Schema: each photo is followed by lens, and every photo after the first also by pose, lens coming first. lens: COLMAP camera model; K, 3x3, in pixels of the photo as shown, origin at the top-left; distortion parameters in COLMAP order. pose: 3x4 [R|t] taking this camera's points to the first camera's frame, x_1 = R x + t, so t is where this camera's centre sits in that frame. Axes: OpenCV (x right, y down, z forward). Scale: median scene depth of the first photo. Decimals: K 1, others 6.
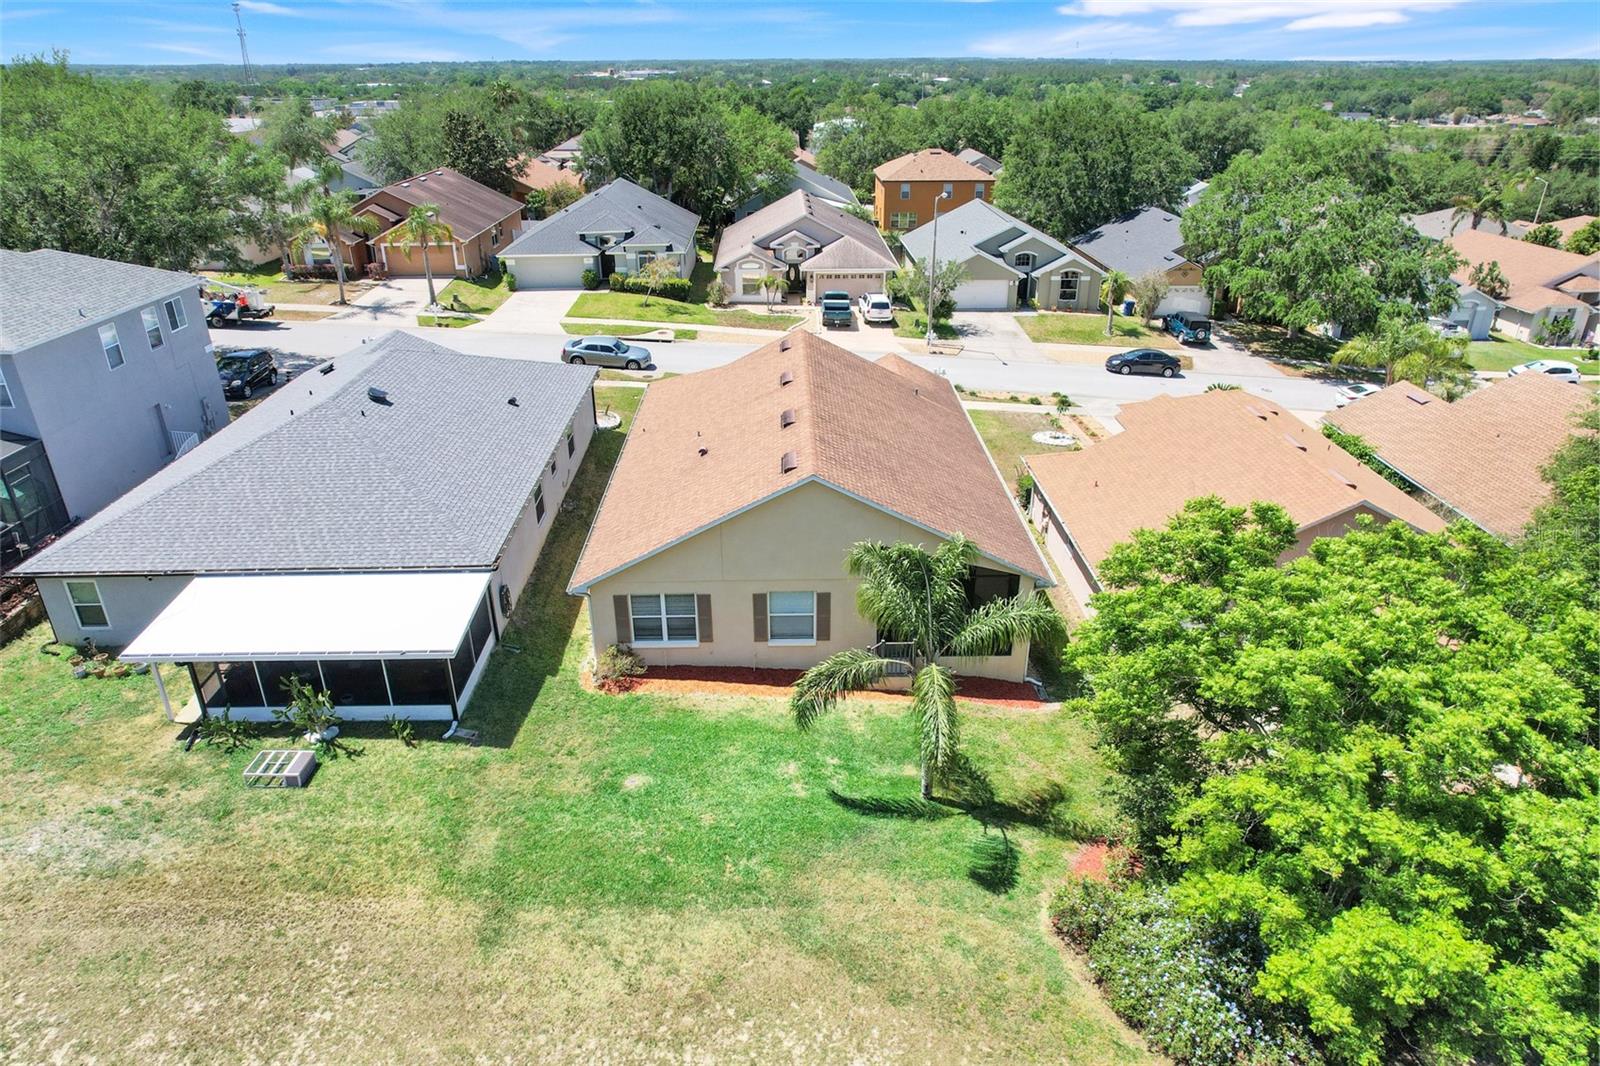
lens RADIAL K [[1040.0, 0, 783.7], [0, 1040.0, 545.9], [0, 0, 1]] dist [-0.059160, 0.047925]
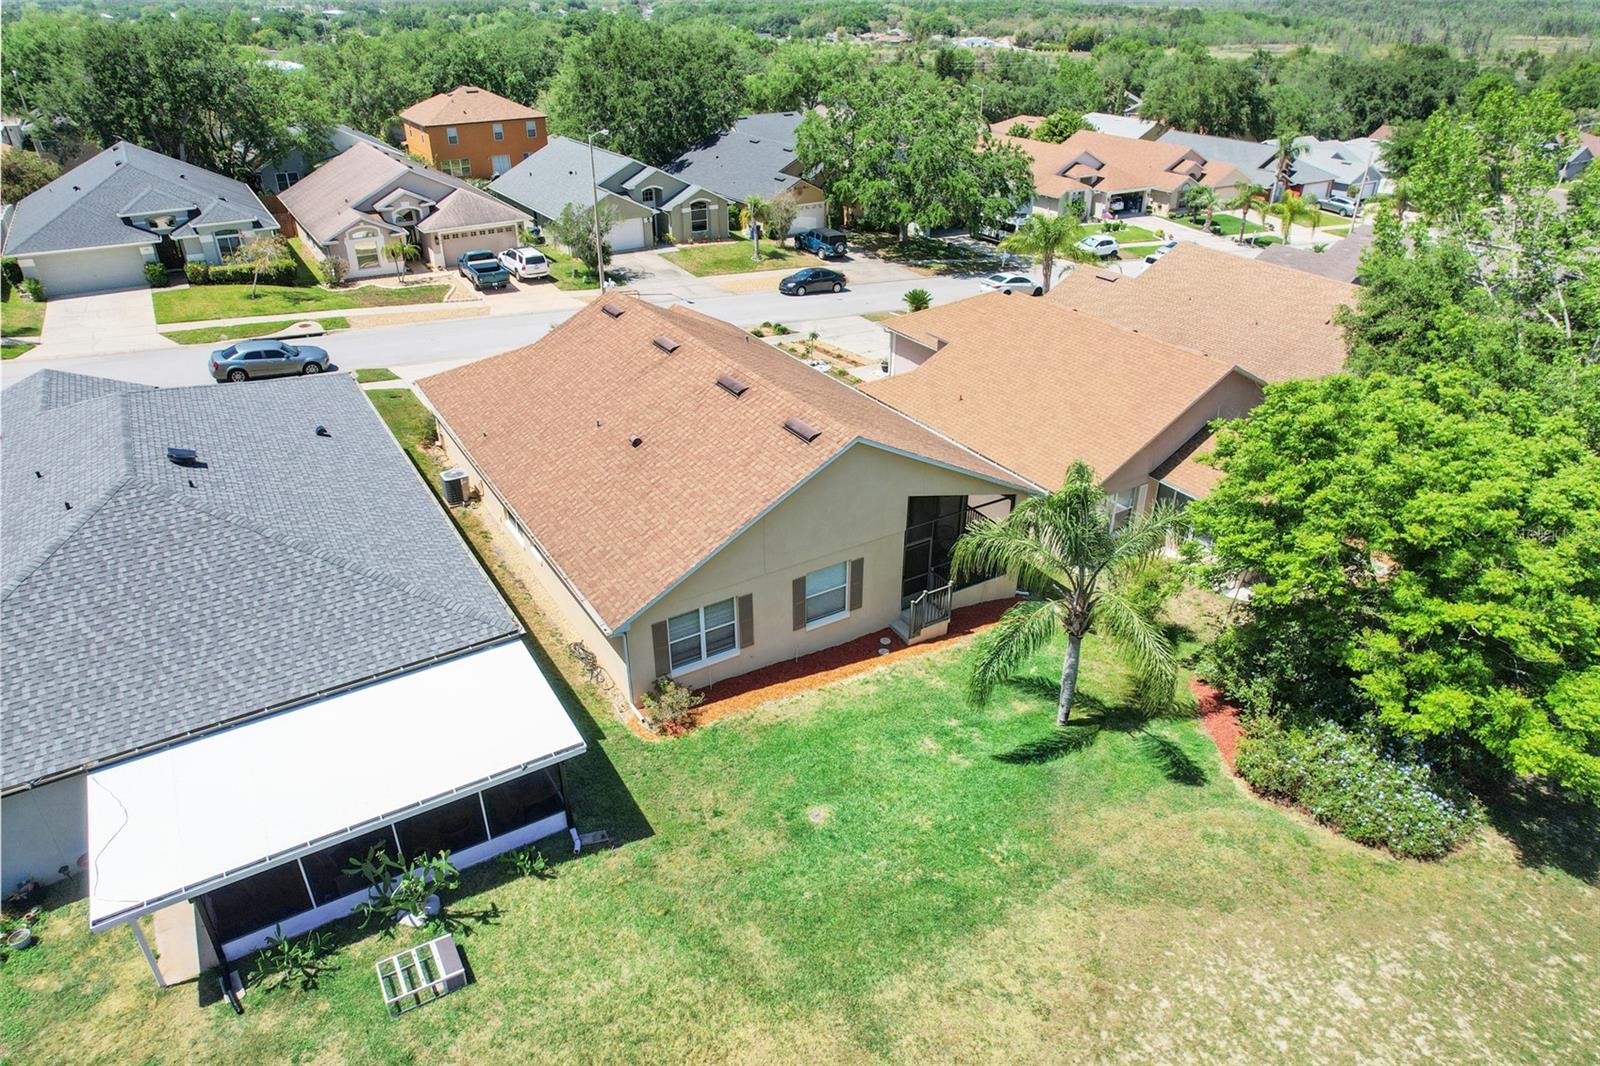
lens RADIAL K [[1040.0, 0, 841.6], [0, 1040.0, 544.6], [0, 0, 1]] dist [-0.059160, 0.047925]
pose [[0.854591, -0.246809, 0.456902, -0.166104], [0.220837, 0.969042, 0.110403, -0.031030], [-0.470006, 0.006552, 0.882639, 0.073704]]
